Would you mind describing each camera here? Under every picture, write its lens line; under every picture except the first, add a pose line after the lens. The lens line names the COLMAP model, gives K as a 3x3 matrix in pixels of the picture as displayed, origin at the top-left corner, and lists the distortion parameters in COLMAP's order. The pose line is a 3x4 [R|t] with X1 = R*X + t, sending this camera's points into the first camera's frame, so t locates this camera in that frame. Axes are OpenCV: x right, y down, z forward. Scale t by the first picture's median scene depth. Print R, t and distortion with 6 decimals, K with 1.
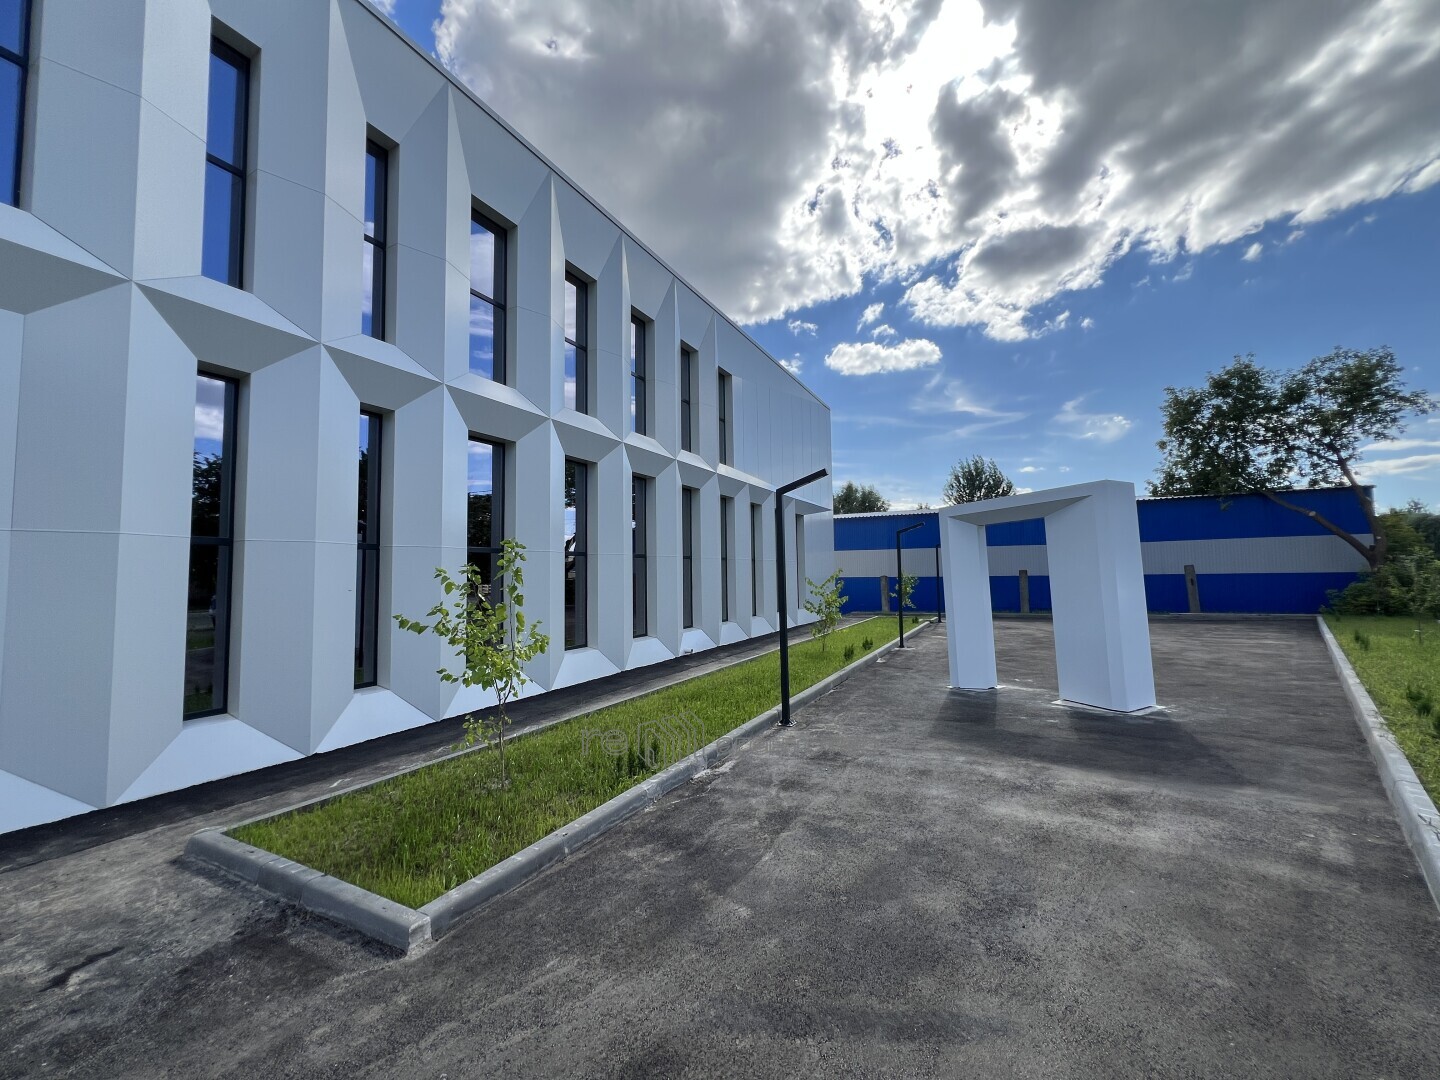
lens RADIAL K [[579.5, 0, 719.5], [0, 579.5, 544.3], [0, 0, 1]] dist [0.001536, -0.000204]
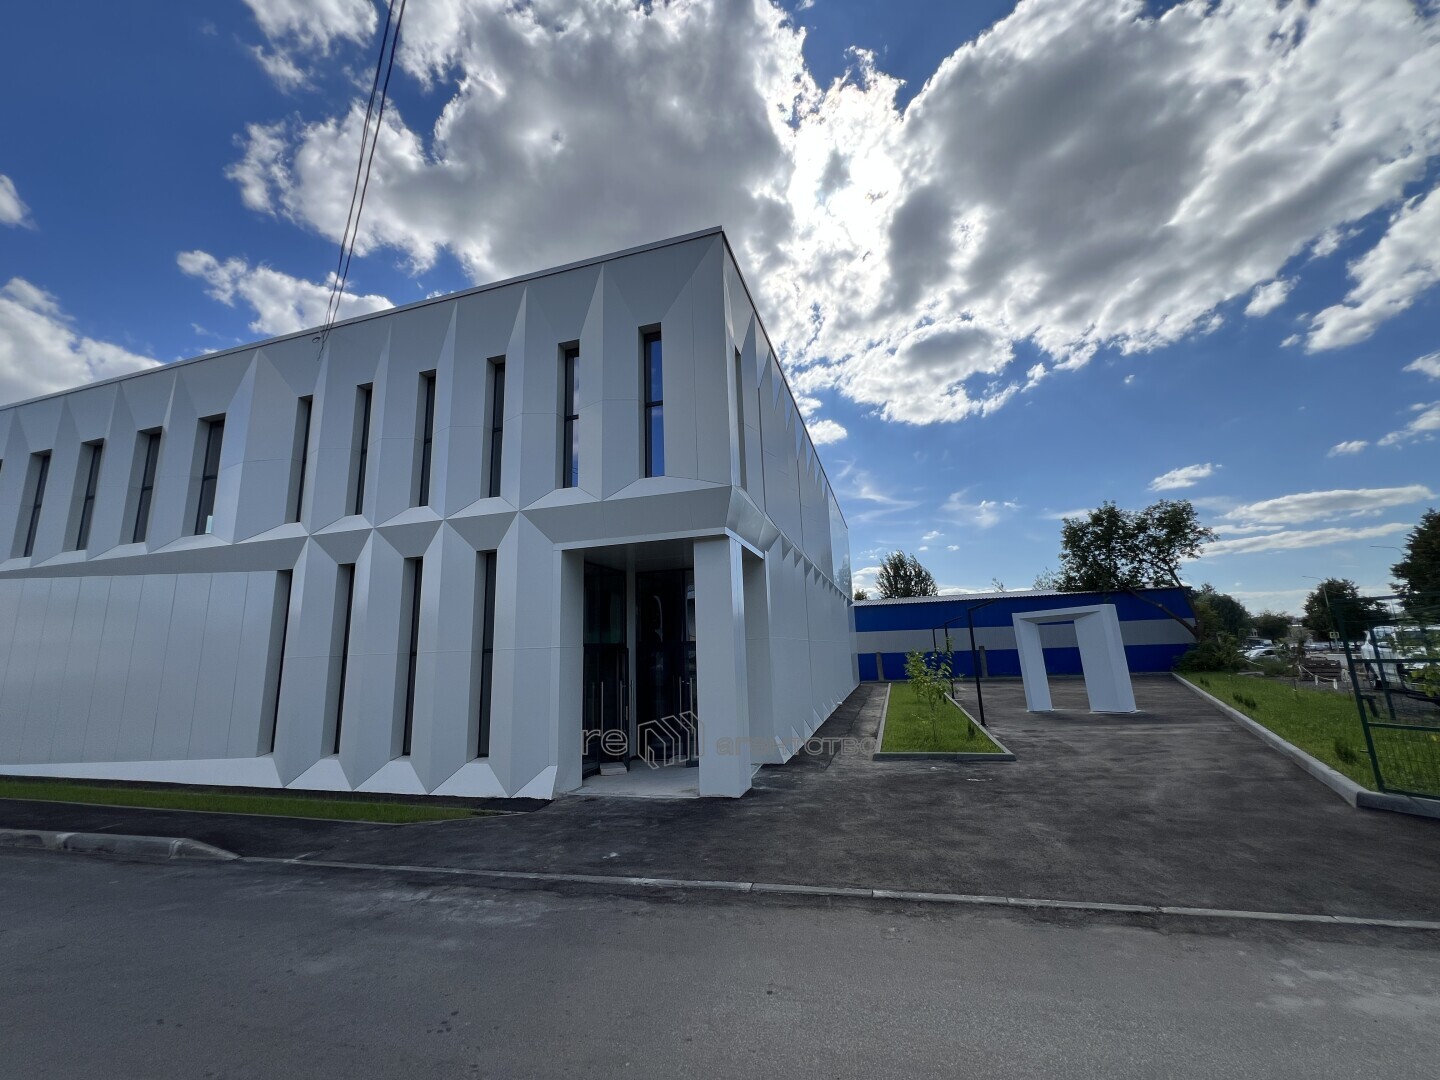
lens RADIAL K [[579.5, 0, 721.4], [0, 579.5, 537.4], [0, 0, 1]] dist [0.001536, -0.000204]
pose [[0.985599, 0.014073, 0.168511, -0.349794], [0.008449, 0.991188, -0.132195, -0.036084], [-0.168886, 0.131715, 0.976795, -0.299815]]
